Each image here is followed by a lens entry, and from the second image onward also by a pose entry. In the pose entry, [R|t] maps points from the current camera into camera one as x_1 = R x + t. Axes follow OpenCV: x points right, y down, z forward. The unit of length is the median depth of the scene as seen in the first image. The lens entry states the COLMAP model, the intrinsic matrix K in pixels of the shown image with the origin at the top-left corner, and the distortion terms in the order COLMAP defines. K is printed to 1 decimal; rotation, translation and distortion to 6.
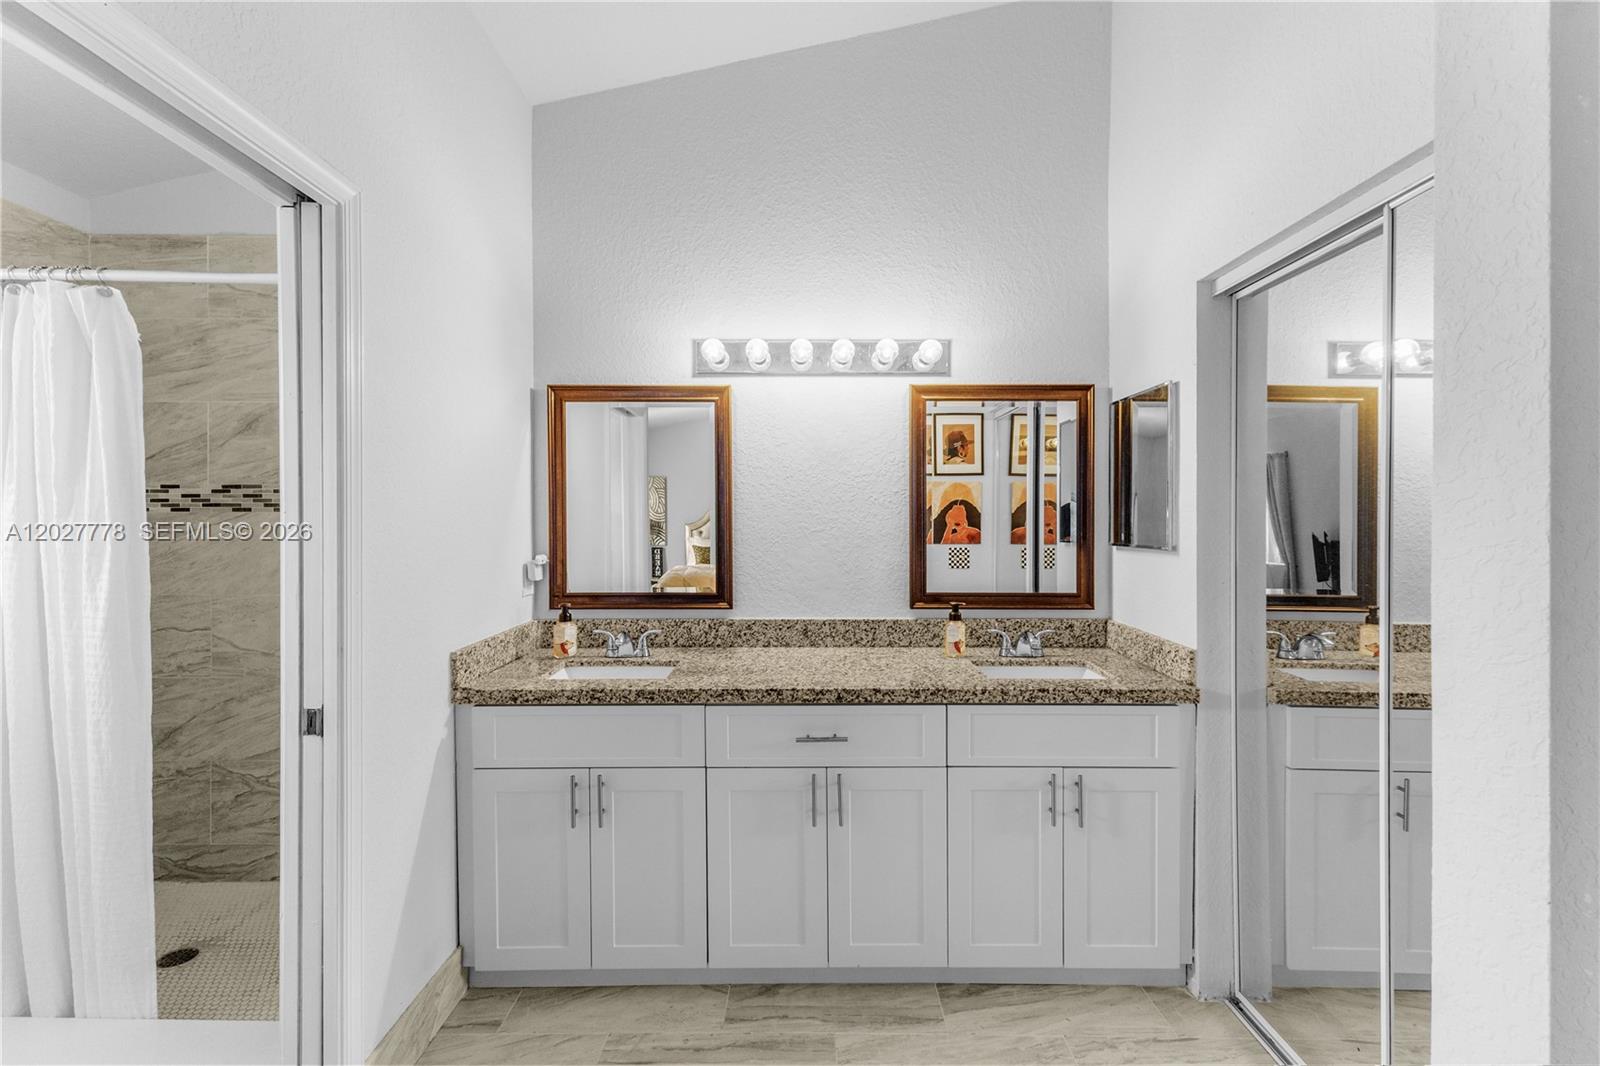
lens RADIAL K [[701.4, 0, 801.1], [0, 701.4, 527.3], [0, 0, 1]] dist [0.014261, -0.003547]
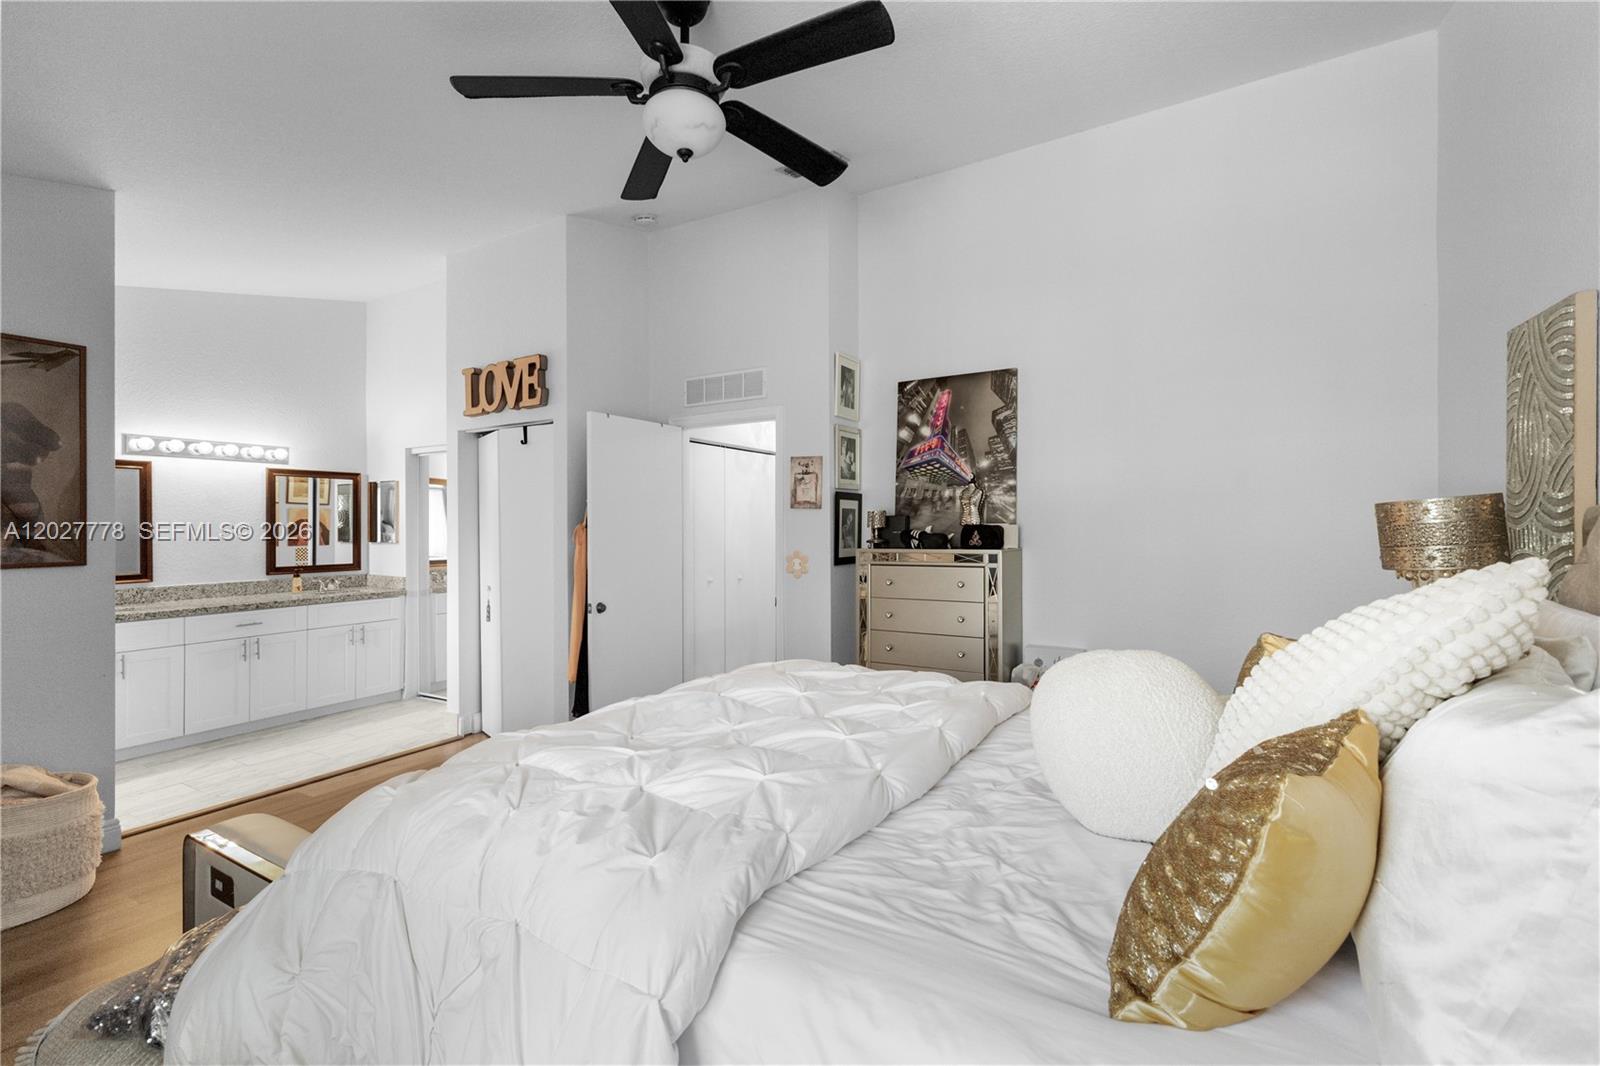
lens RADIAL K [[701.4, 0, 810.5], [0, 701.4, 523.1], [0, 0, 1]] dist [0.014261, -0.003547]
pose [[0.511324, -0.002358, 0.859385, -0.823282], [0.007579, 0.999970, -0.001765, -0.022225], [-0.859355, 0.007415, 0.511326, -1.463165]]
